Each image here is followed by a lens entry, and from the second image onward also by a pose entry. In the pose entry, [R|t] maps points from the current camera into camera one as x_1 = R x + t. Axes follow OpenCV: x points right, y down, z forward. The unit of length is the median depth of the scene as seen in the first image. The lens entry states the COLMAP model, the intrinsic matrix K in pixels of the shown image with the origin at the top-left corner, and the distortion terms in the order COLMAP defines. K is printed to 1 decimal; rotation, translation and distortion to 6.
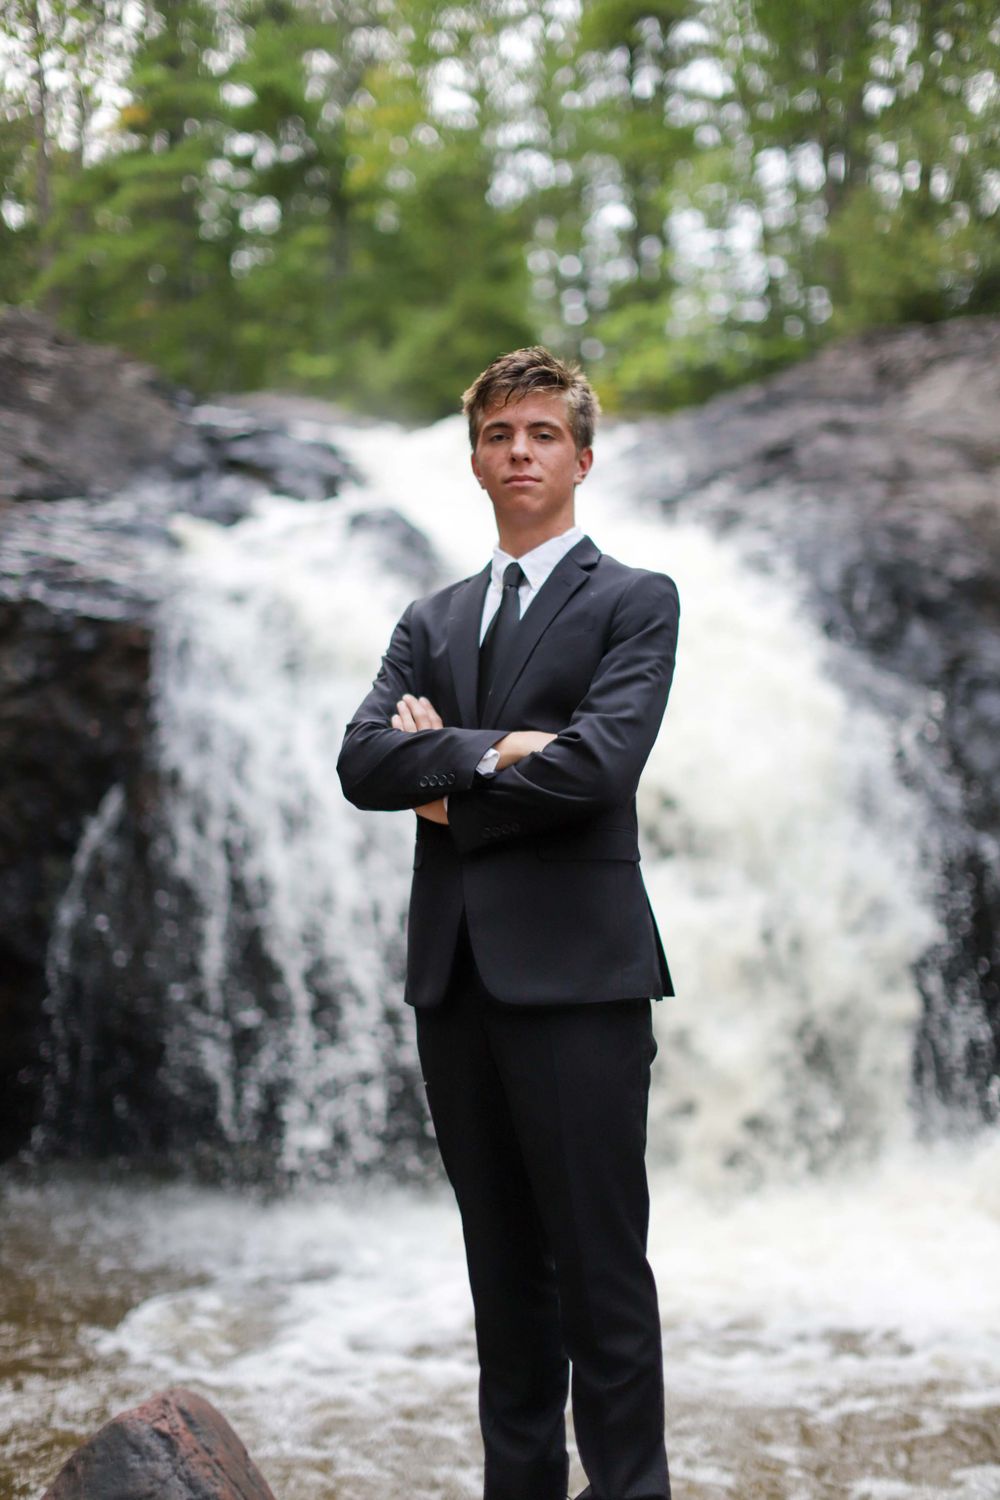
lens RADIAL K [[2189.5, 0, 491.1], [0, 2189.5, 749.9], [0, 0, 1]] dist [-0.112418, 0.000000]
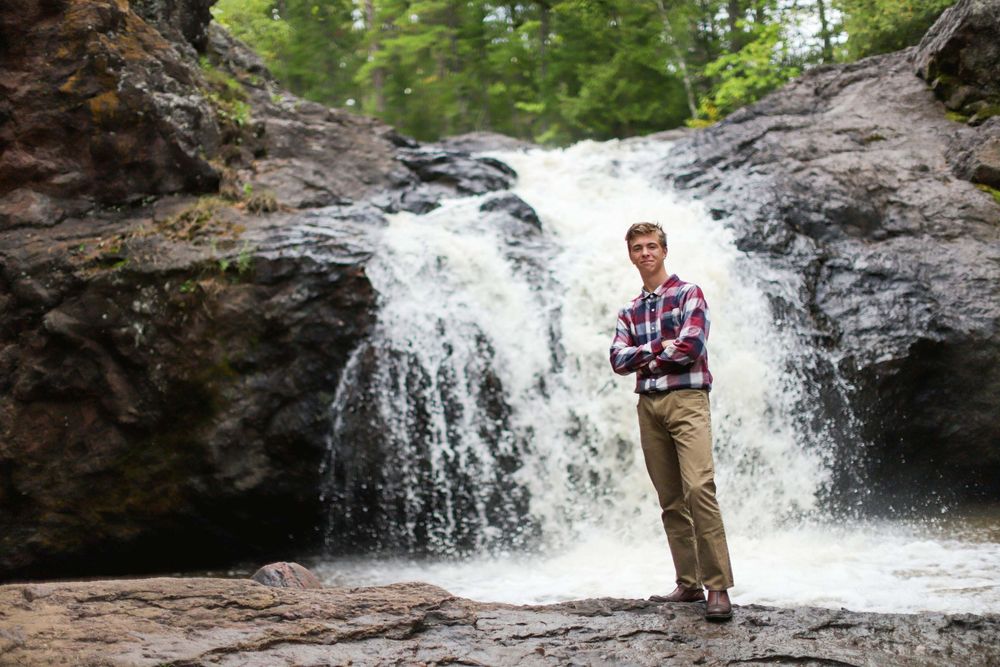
lens RADIAL K [[1459.6, 0, 506.3], [0, 1459.6, 330.9], [0, 0, 1]] dist [-0.112418, 0.000000]
pose [[0.988448, -0.062694, -0.137987, 0.103907], [0.060803, 0.997990, -0.017882, 0.021862], [0.138831, 0.009285, 0.990273, -0.188399]]
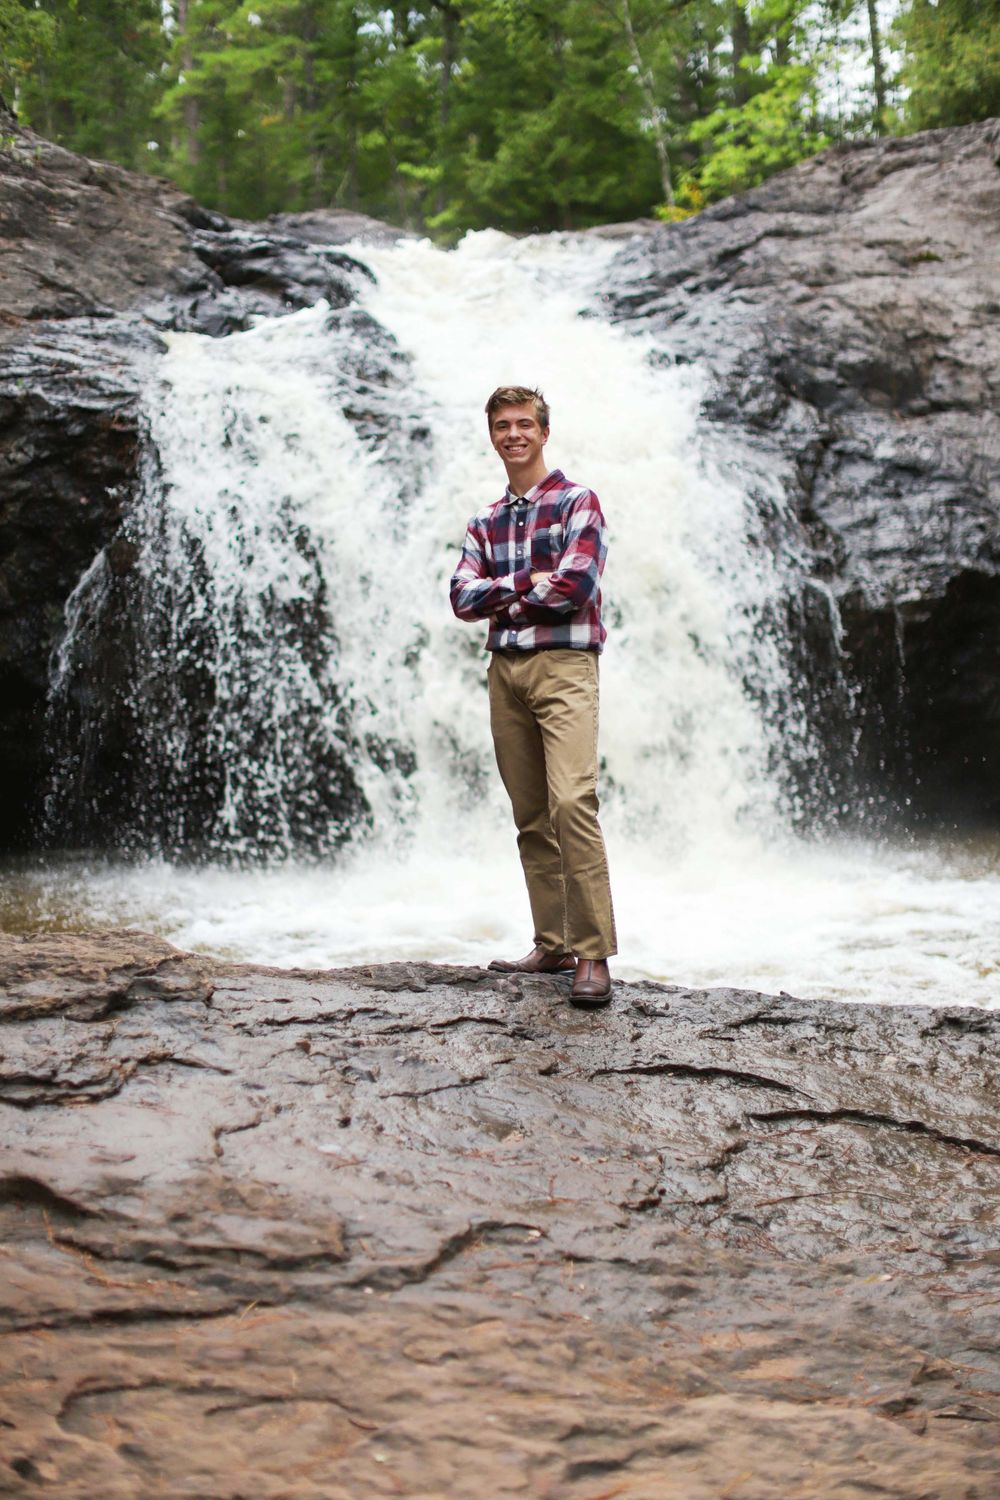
lens RADIAL K [[2189.5, 0, 509.9], [0, 2189.5, 746.9], [0, 0, 1]] dist [-0.112418, 0.000000]
pose [[0.996724, -0.001868, -0.080851, 0.121258], [0.009334, 0.995710, 0.092062, 0.013754], [0.080332, -0.092515, 0.992466, -0.173139]]
